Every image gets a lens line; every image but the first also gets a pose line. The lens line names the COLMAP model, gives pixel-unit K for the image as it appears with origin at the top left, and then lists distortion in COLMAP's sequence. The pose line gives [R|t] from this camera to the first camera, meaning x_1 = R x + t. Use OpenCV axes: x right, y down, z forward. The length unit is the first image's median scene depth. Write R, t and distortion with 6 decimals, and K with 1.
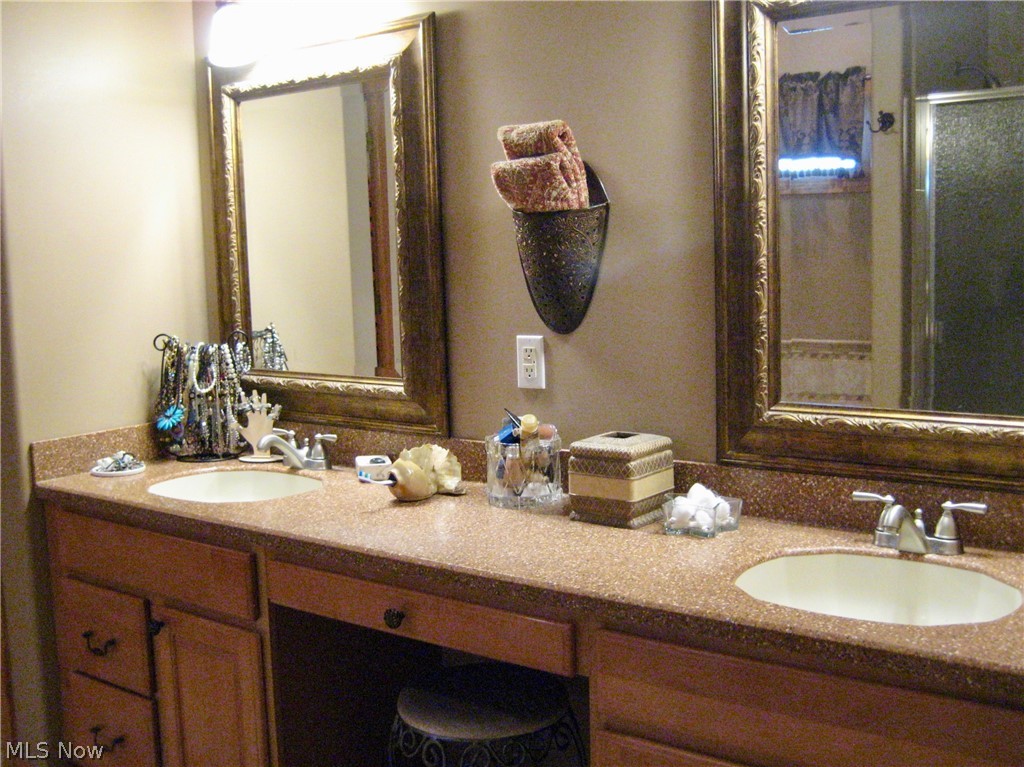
lens RADIAL K [[1124.4, 0, 522.3], [0, 1124.4, 370.1], [0, 0, 1]] dist [-0.102138, 0.000000]
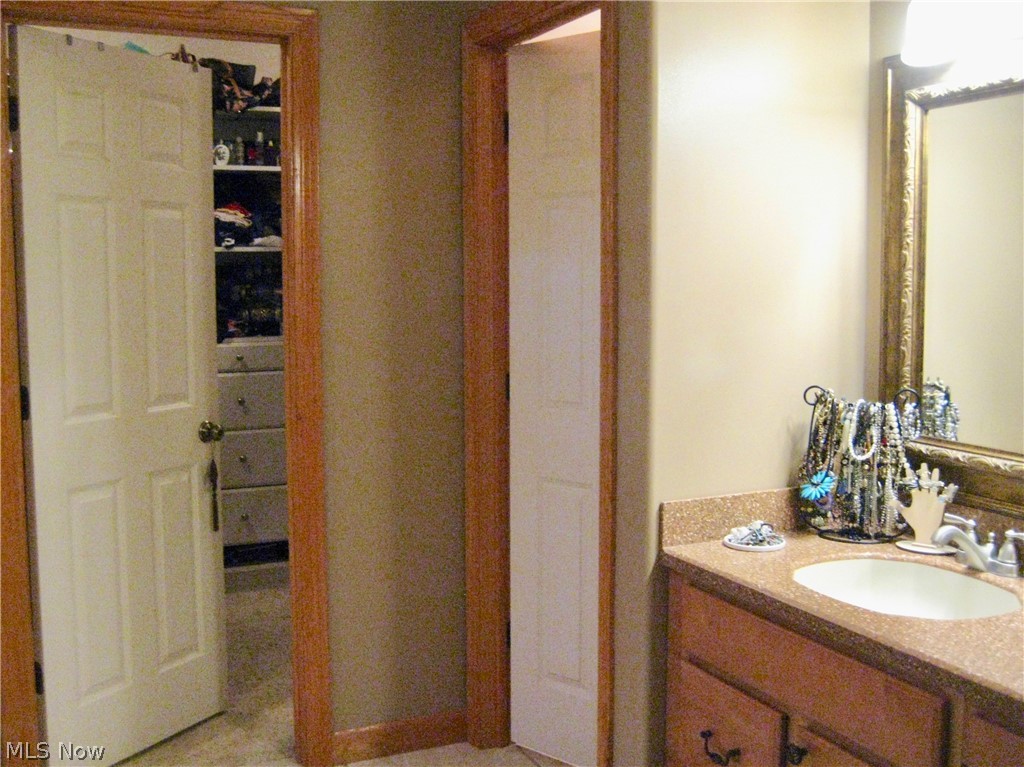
lens RADIAL K [[1124.4, 0, 512.0], [0, 1124.4, 382.3], [0, 0, 1]] dist [-0.102138, 0.000000]
pose [[0.868036, 0.067448, -0.491899, -0.107025], [-0.073257, 0.997285, 0.007472, -0.024869], [0.491068, 0.029549, 0.870620, 0.148312]]
